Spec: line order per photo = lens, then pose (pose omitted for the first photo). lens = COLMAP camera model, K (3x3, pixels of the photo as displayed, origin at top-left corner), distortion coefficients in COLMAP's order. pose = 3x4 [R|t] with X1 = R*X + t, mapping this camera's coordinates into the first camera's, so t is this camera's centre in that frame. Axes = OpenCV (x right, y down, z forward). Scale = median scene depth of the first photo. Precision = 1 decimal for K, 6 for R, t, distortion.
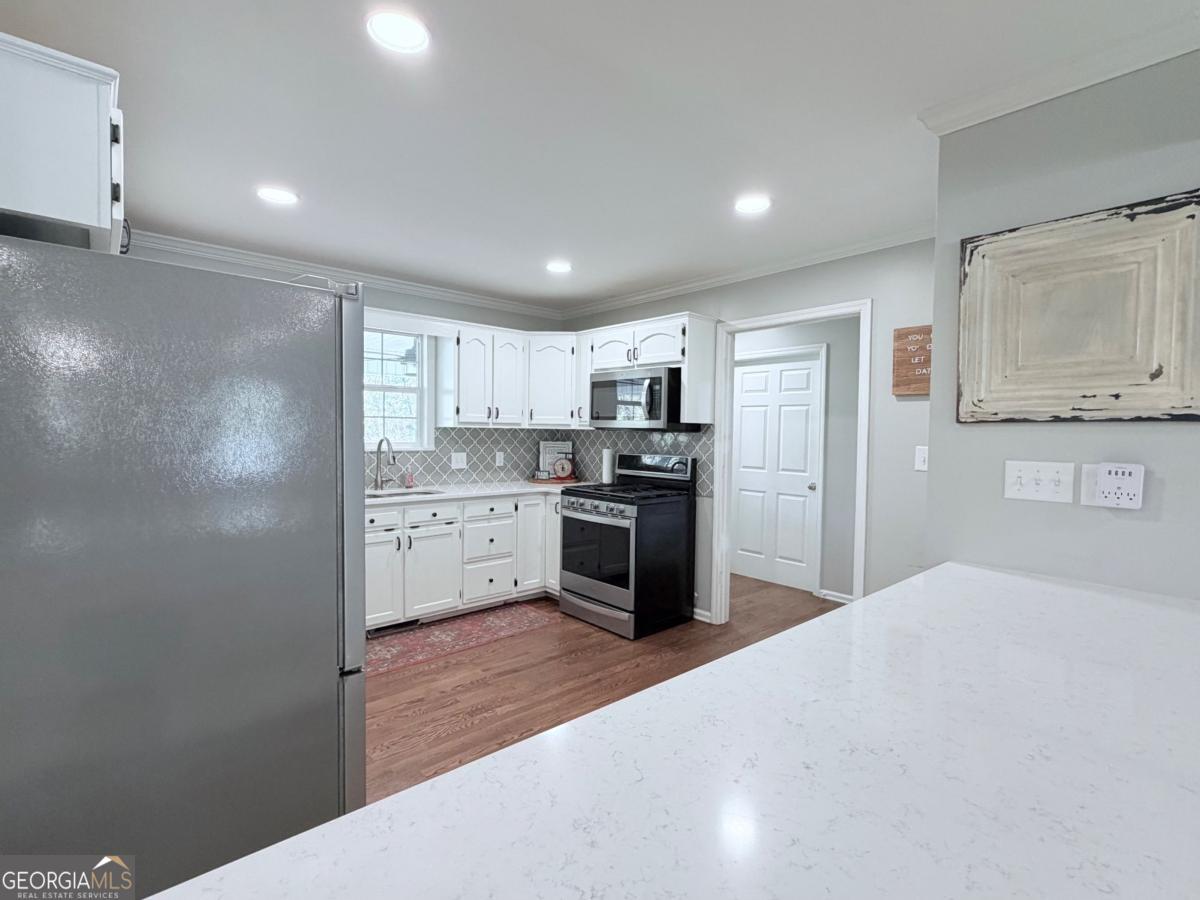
lens RADIAL K [[560.7, 0, 599.8], [0, 560.7, 450.5], [0, 0, 1]] dist [-0.001596, -0.000442]
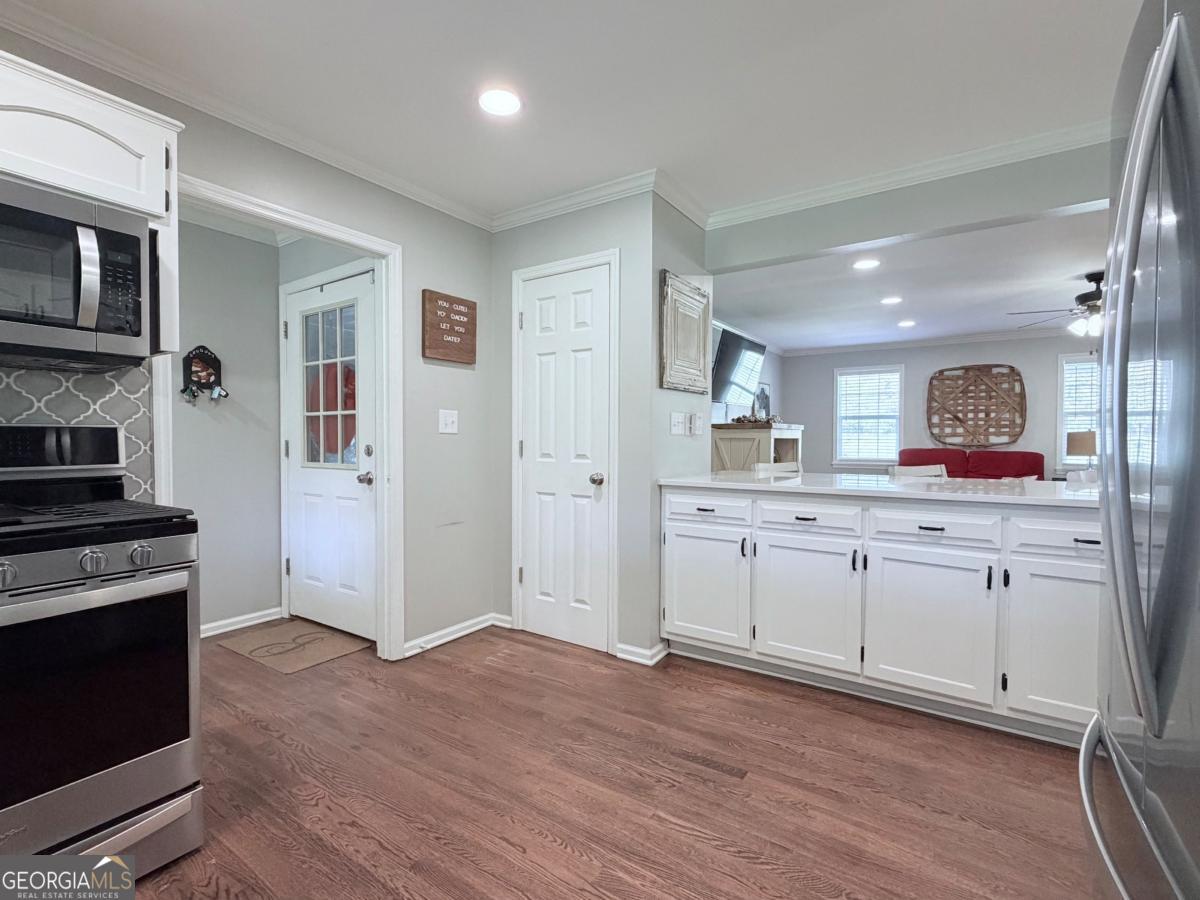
lens RADIAL K [[560.7, 0, 601.8], [0, 560.7, 451.5], [0, 0, 1]] dist [-0.001596, -0.000442]
pose [[-0.241367, -0.036712, 0.969739, -0.390620], [0.029042, 0.998563, 0.045032, 0.023567], [-0.969999, 0.039033, -0.239954, 0.734264]]
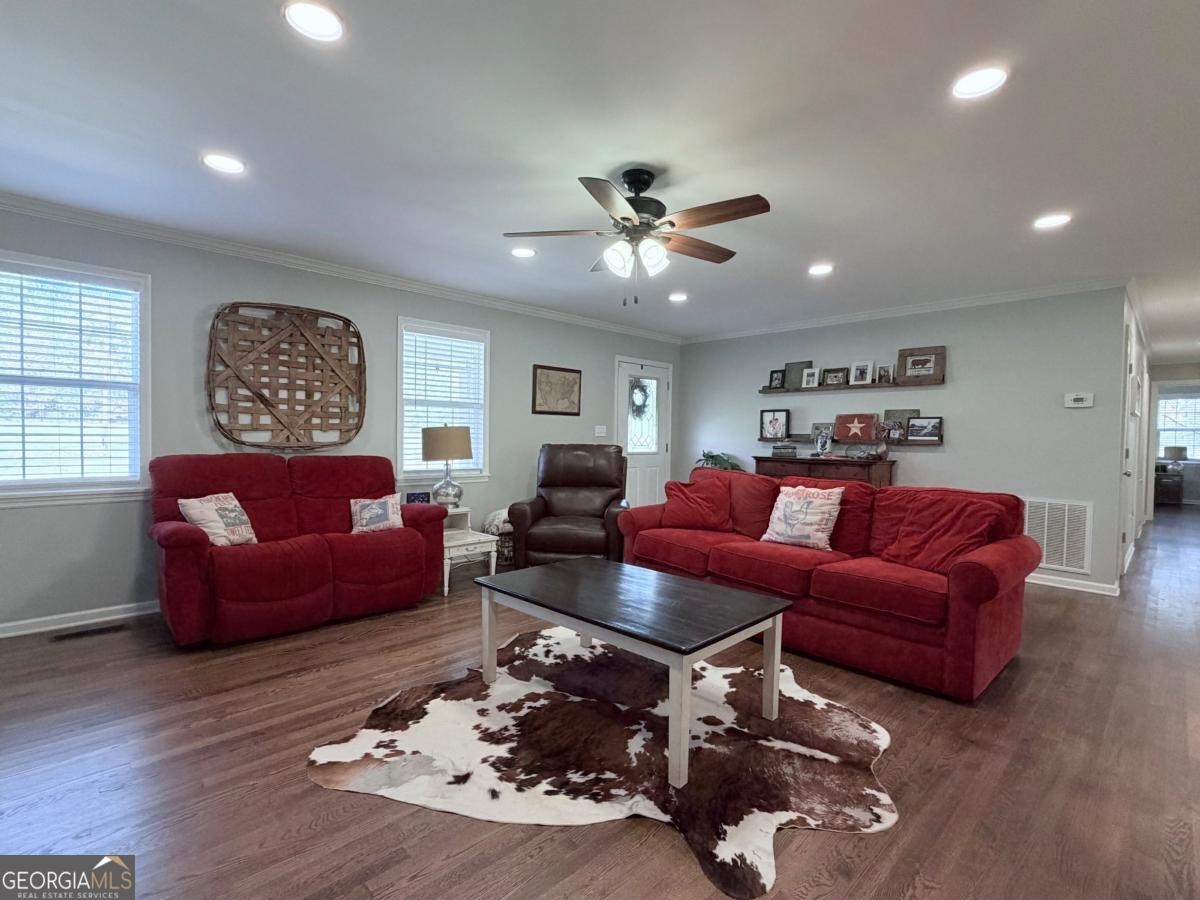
lens RADIAL K [[560.7, 0, 597.1], [0, 560.7, 445.7], [0, 0, 1]] dist [-0.001596, -0.000442]
pose [[-0.998895, -0.026075, -0.039103, 0.545052], [-0.028136, 0.998192, 0.053108, 0.046669], [0.037647, 0.054150, -0.997823, 0.194315]]
